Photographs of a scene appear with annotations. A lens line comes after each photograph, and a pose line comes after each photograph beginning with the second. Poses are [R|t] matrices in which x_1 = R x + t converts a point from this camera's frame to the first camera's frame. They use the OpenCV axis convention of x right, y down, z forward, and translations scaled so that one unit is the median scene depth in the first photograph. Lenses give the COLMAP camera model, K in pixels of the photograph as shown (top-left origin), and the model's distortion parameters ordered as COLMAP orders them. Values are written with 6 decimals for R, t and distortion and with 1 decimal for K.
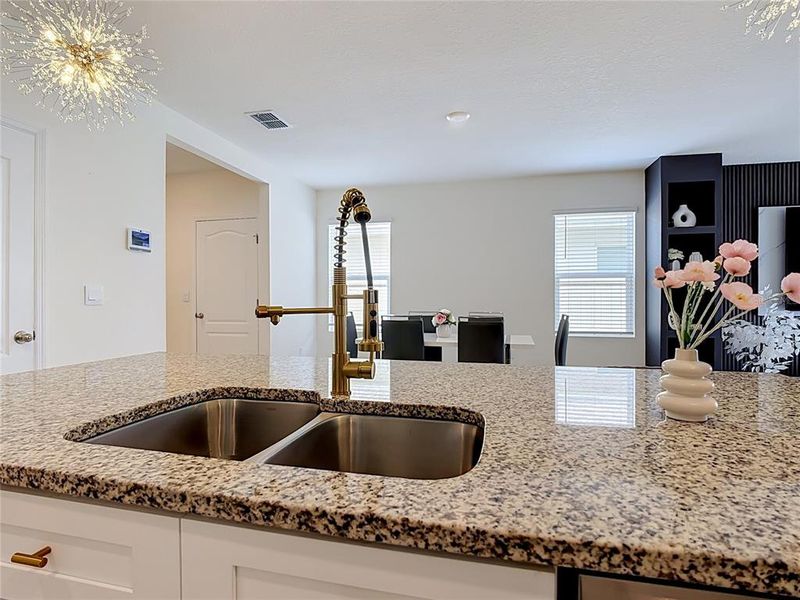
lens RADIAL K [[455.7, 0, 400.0], [0, 455.7, 300.0], [0, 0, 1]] dist [0.000689, -0.000452]
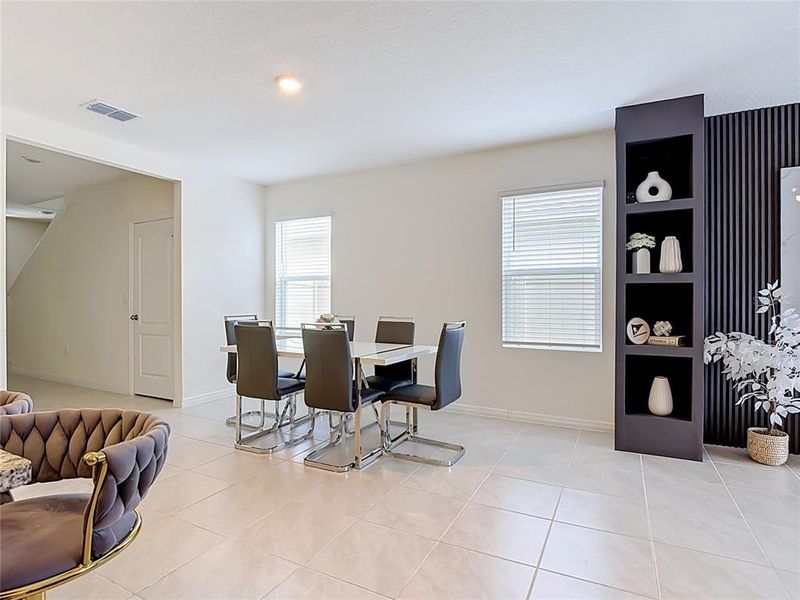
lens RADIAL K [[455.7, 0, 400.0], [0, 455.7, 300.0], [0, 0, 1]] dist [0.000689, -0.000452]
pose [[0.965890, 0.001068, -0.258950, 0.419560], [-0.001818, 0.999995, -0.002659, -0.002501], [0.258945, 0.003039, 0.965887, 0.194202]]
